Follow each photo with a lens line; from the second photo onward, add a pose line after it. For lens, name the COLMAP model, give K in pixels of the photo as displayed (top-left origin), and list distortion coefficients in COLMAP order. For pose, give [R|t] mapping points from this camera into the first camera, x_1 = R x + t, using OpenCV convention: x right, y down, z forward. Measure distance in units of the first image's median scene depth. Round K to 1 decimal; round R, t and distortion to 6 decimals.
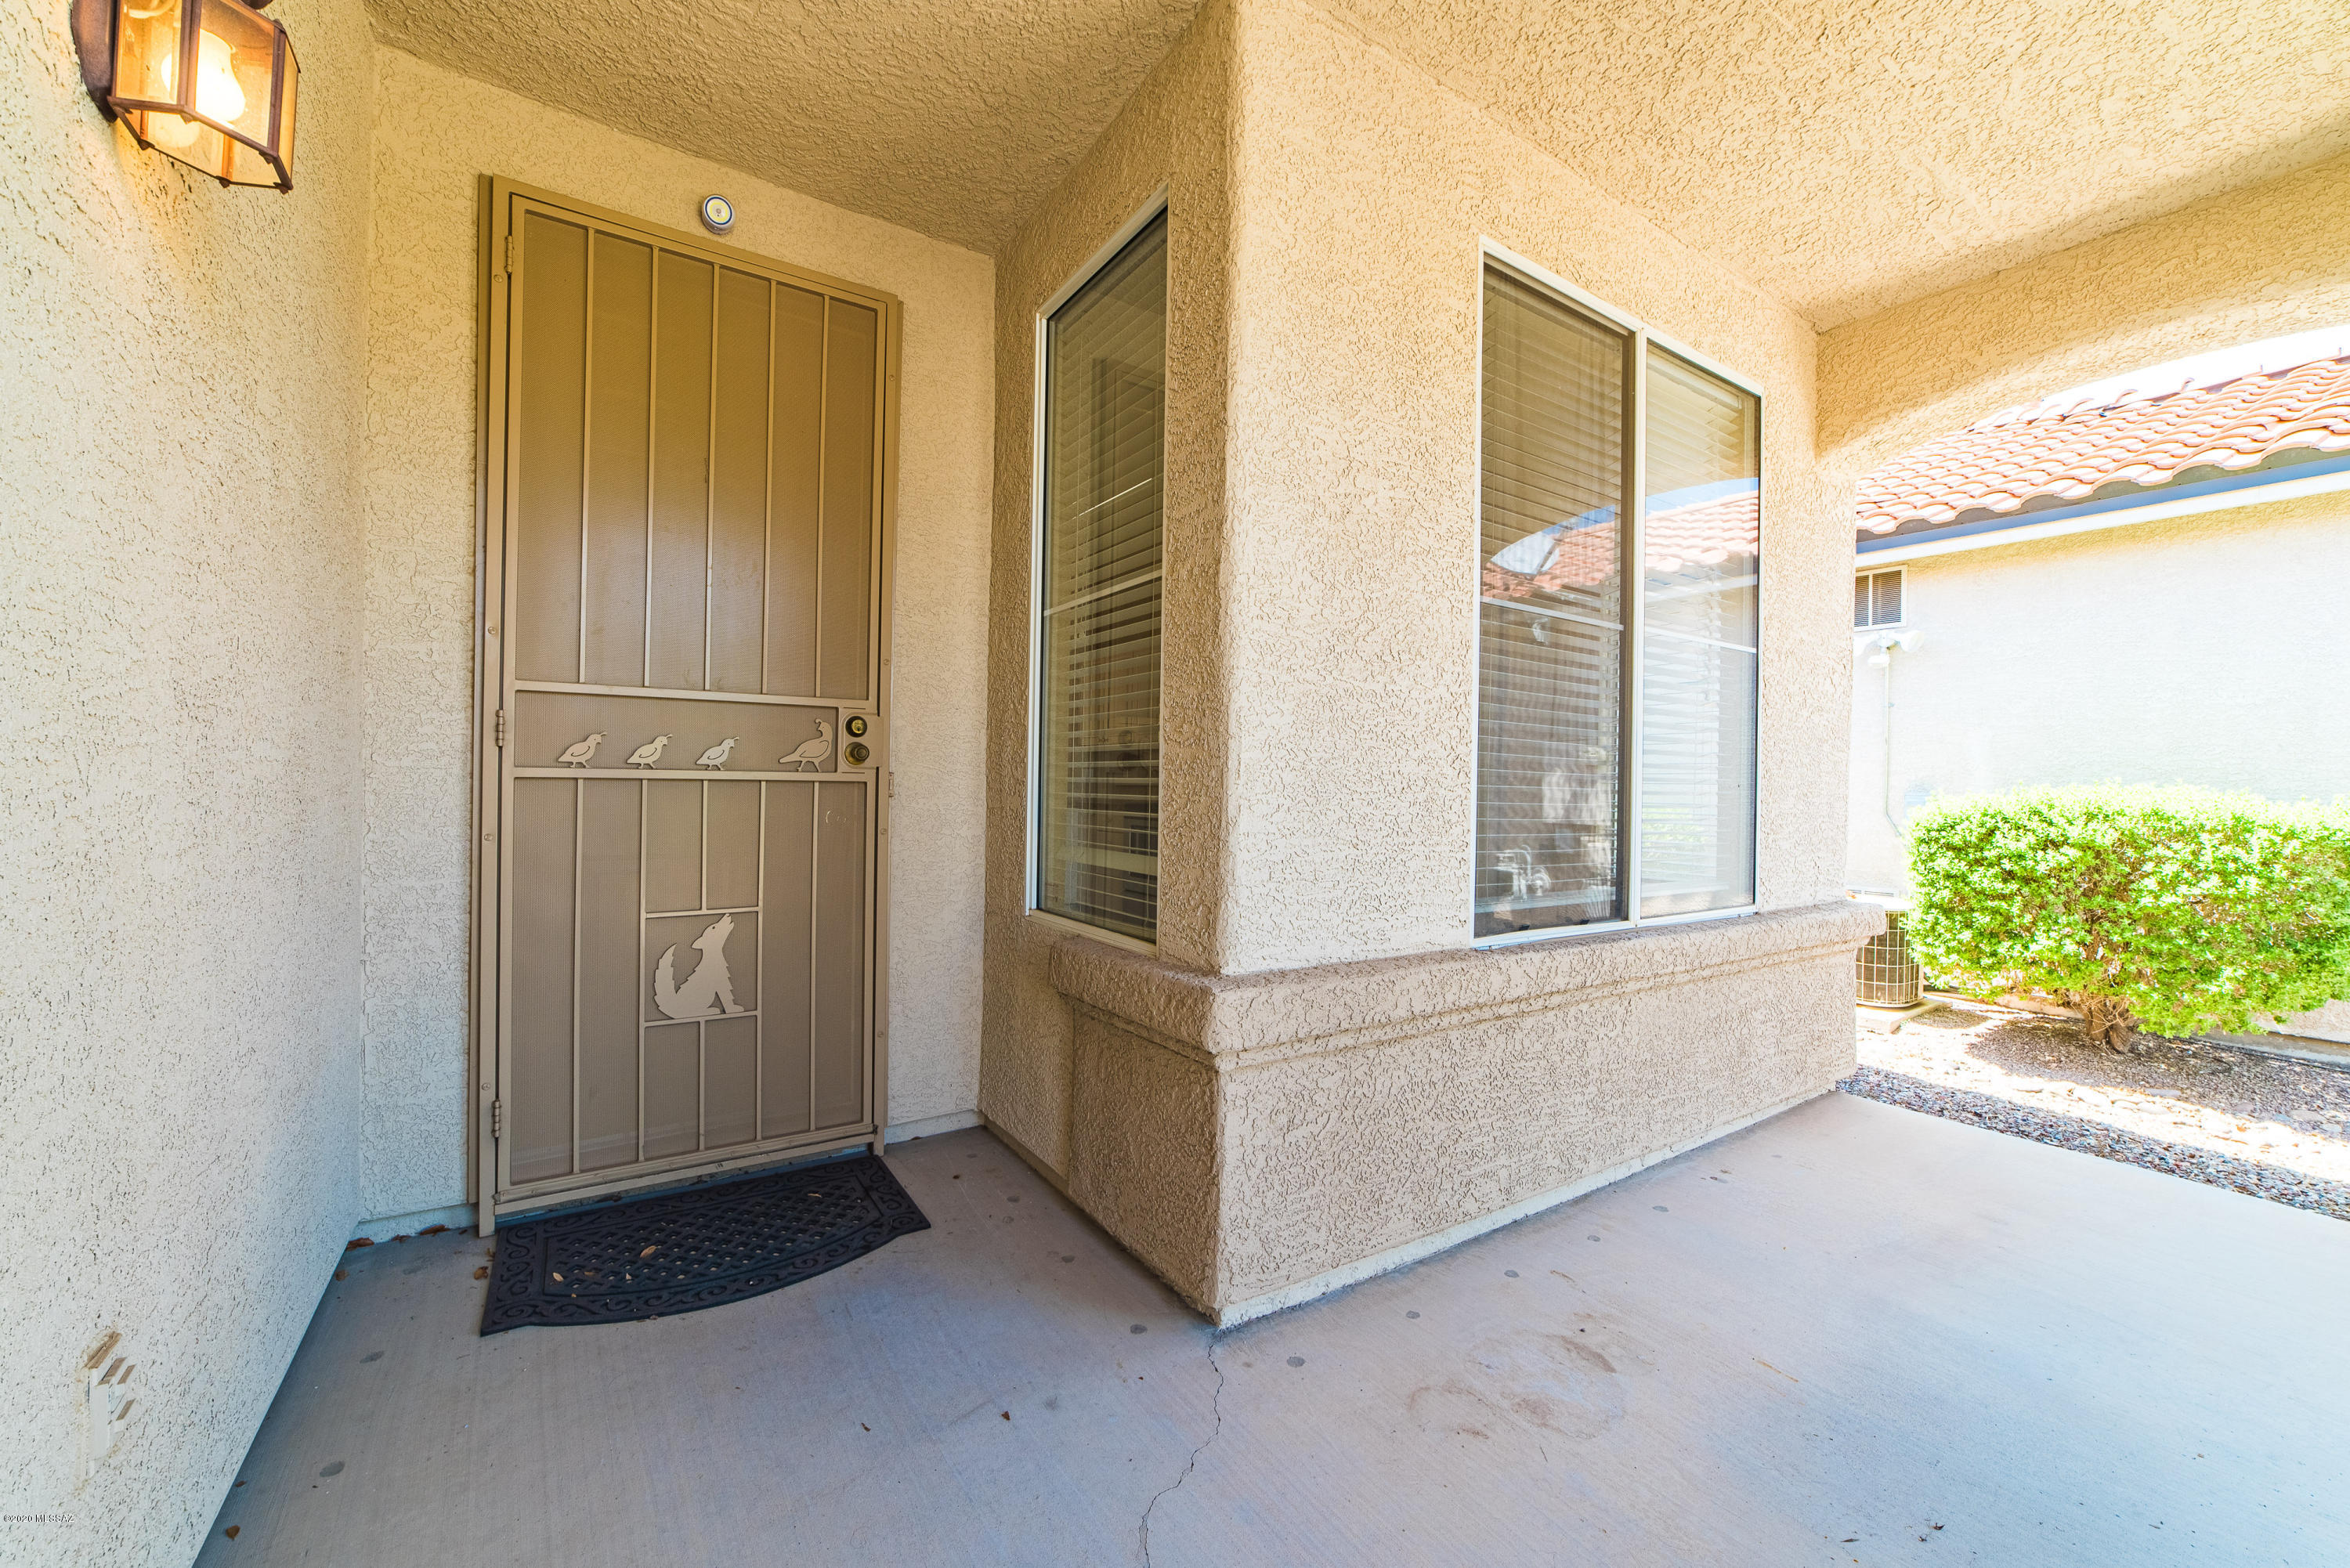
lens RADIAL K [[920.3, 0, 1158.6], [0, 920.3, 782.6], [0, 0, 1]] dist [-0.002896, 0.002182]
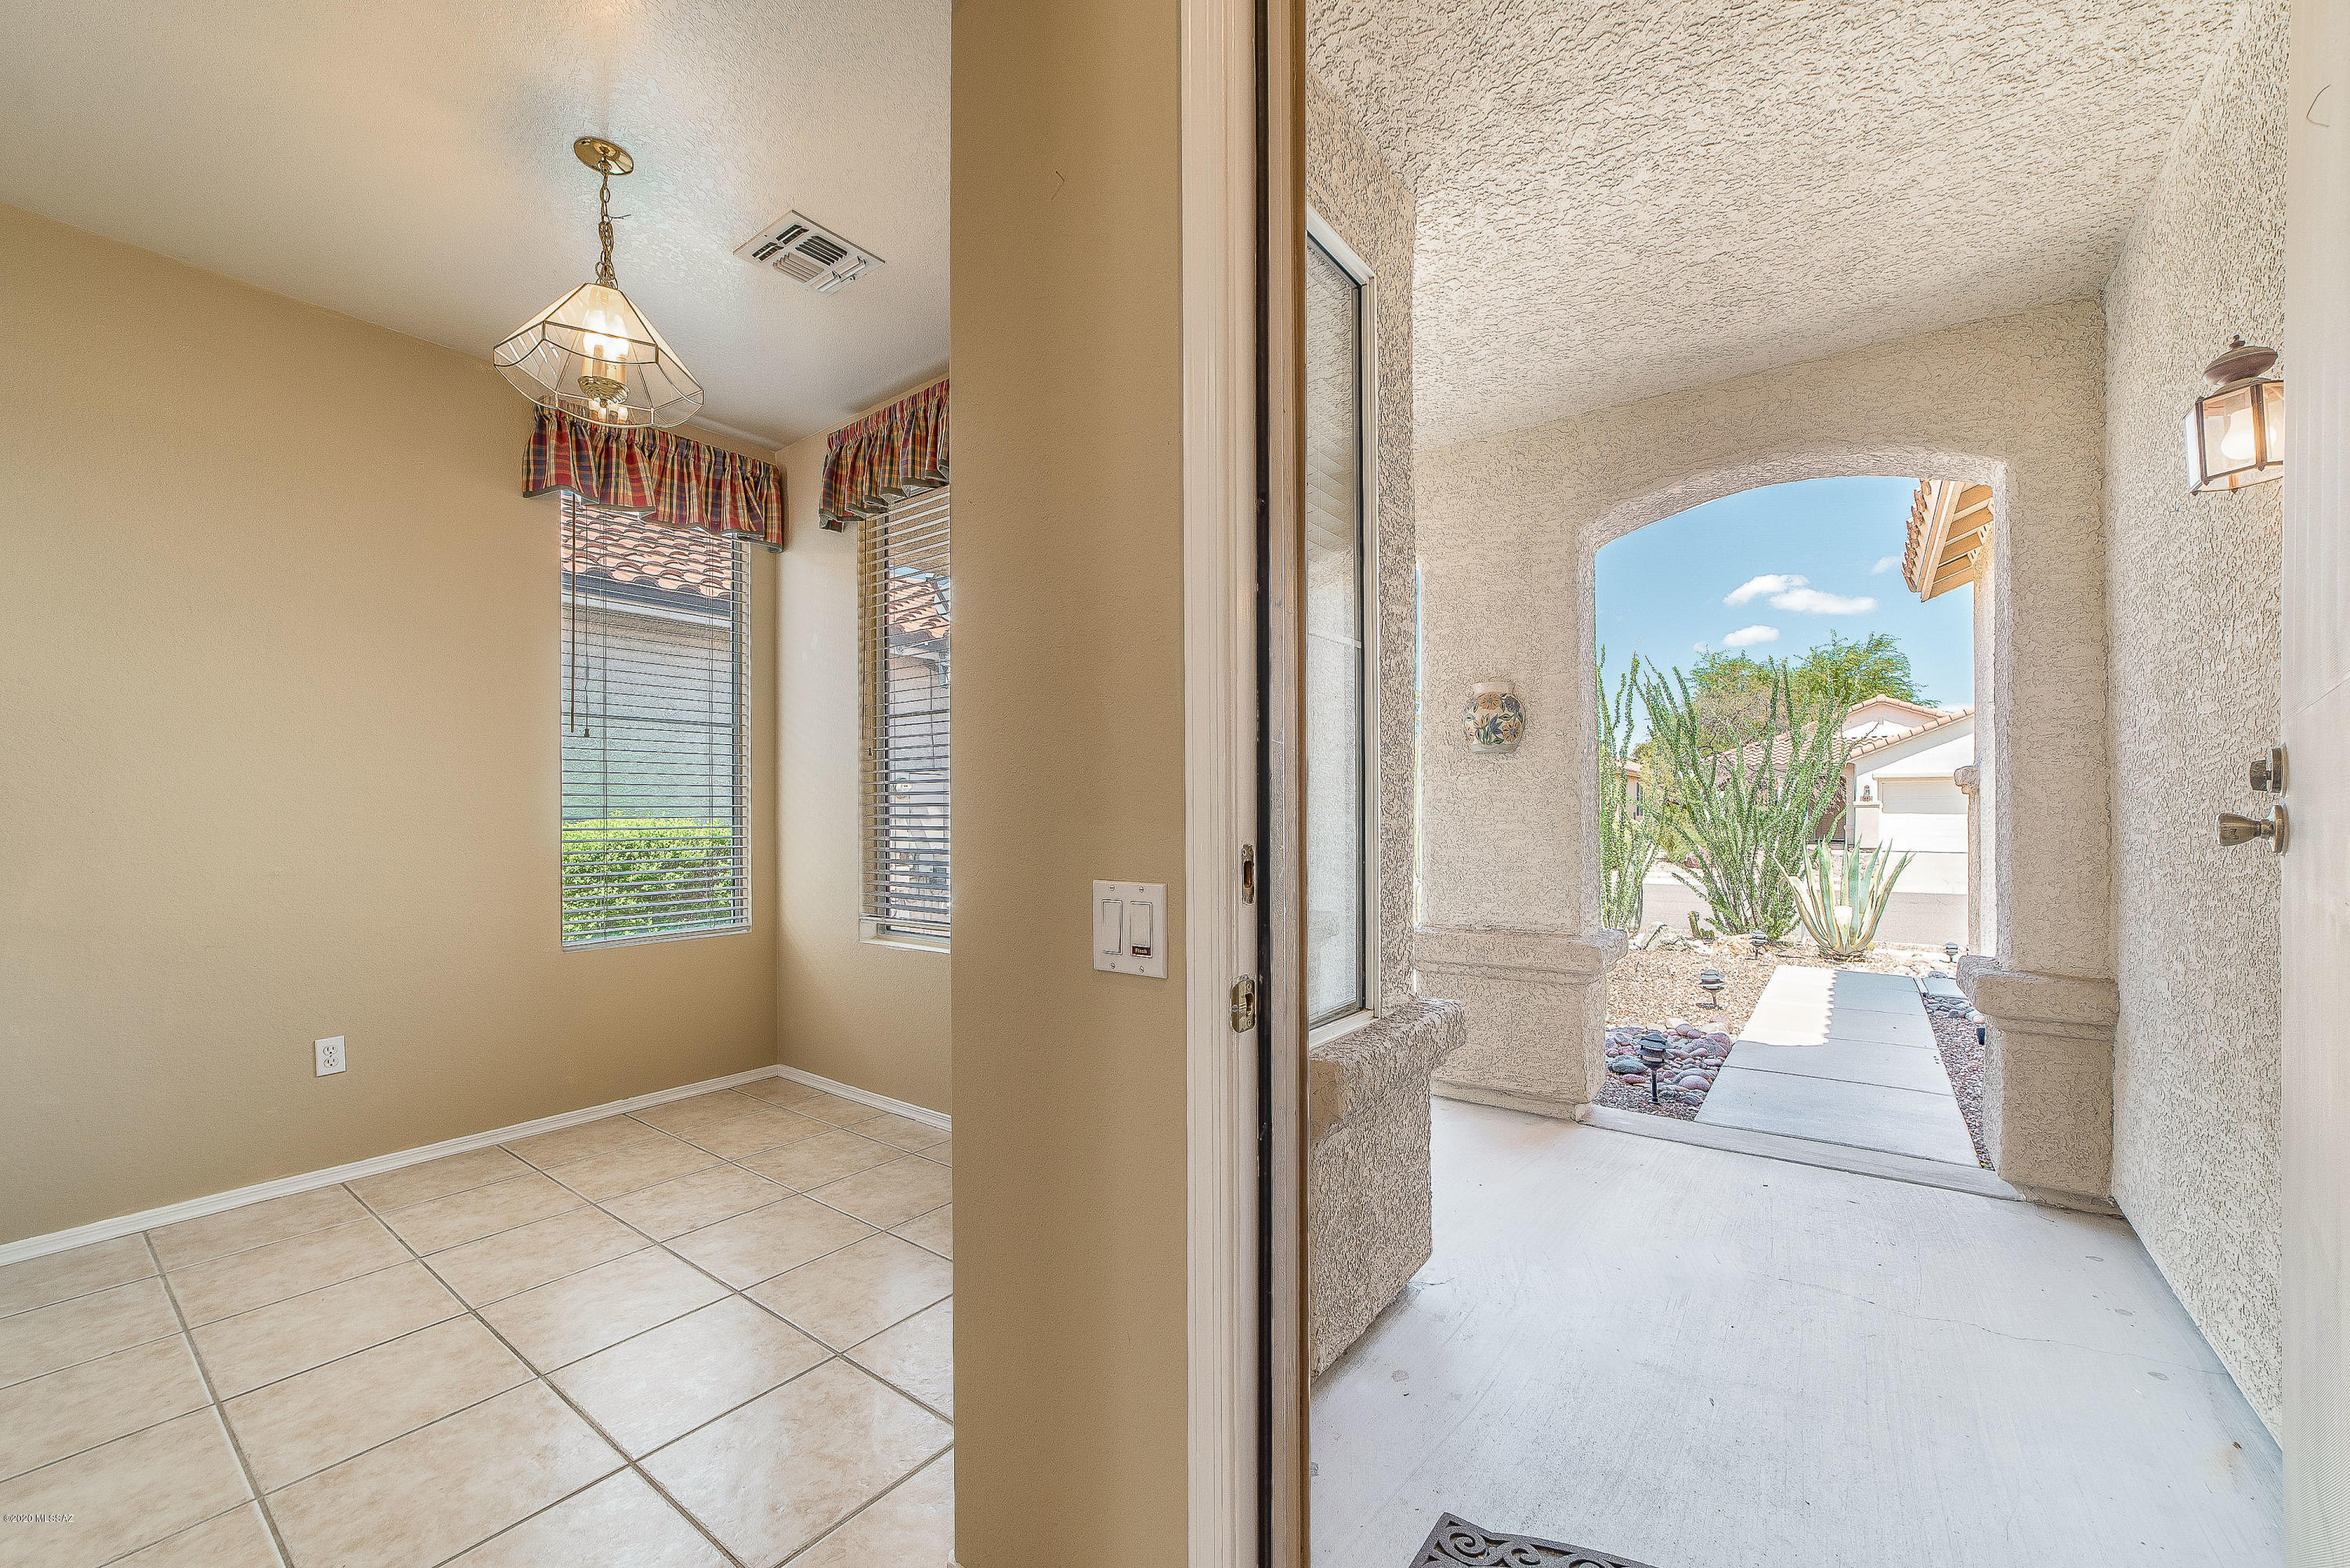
lens RADIAL K [[920.3, 0, 1166.2], [0, 920.3, 816.7], [0, 0, 1]] dist [-0.002896, 0.002182]
pose [[-0.329841, -0.021976, 0.943781, -0.493431], [-0.002531, 0.999746, 0.022395, -0.034184], [-0.944033, 0.004998, -0.329813, 0.837524]]
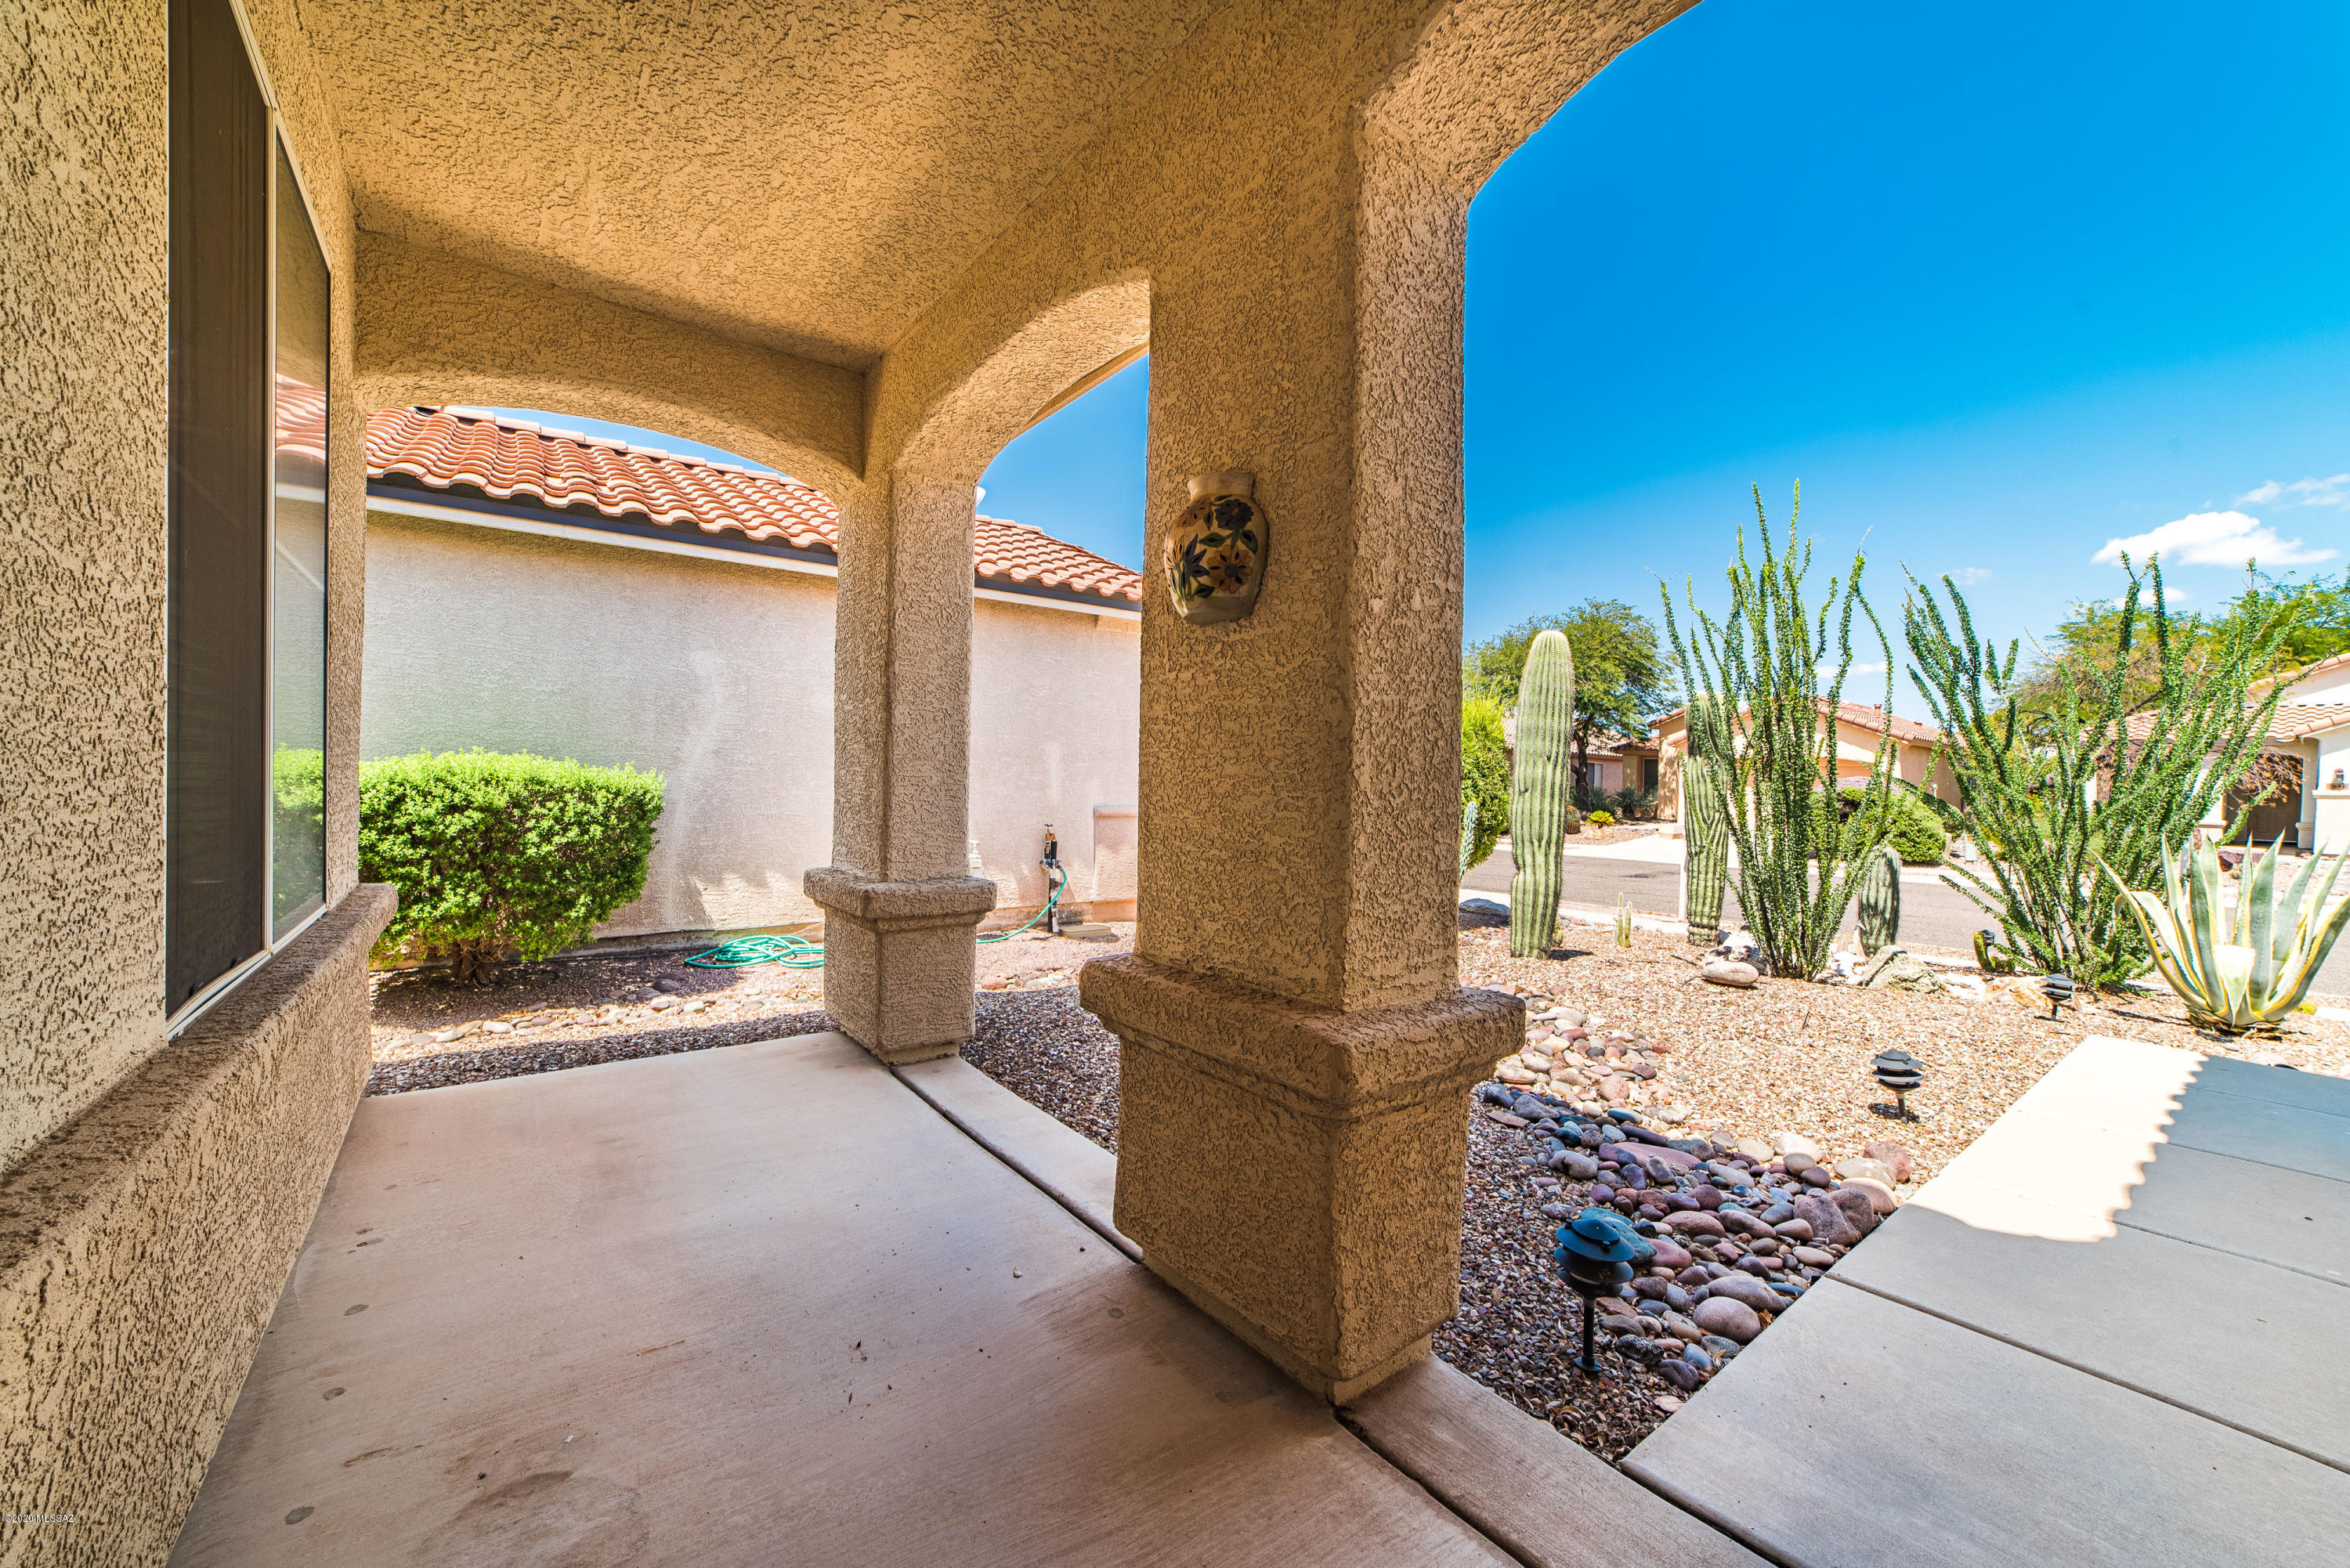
lens RADIAL K [[920.3, 0, 1154.4], [0, 920.3, 784.7], [0, 0, 1]] dist [-0.002896, 0.002182]
pose [[-0.073900, -0.026276, 0.996919, -0.183691], [-0.023033, 0.999431, 0.024634, -0.007357], [-0.997000, -0.021142, -0.074463, 0.283137]]
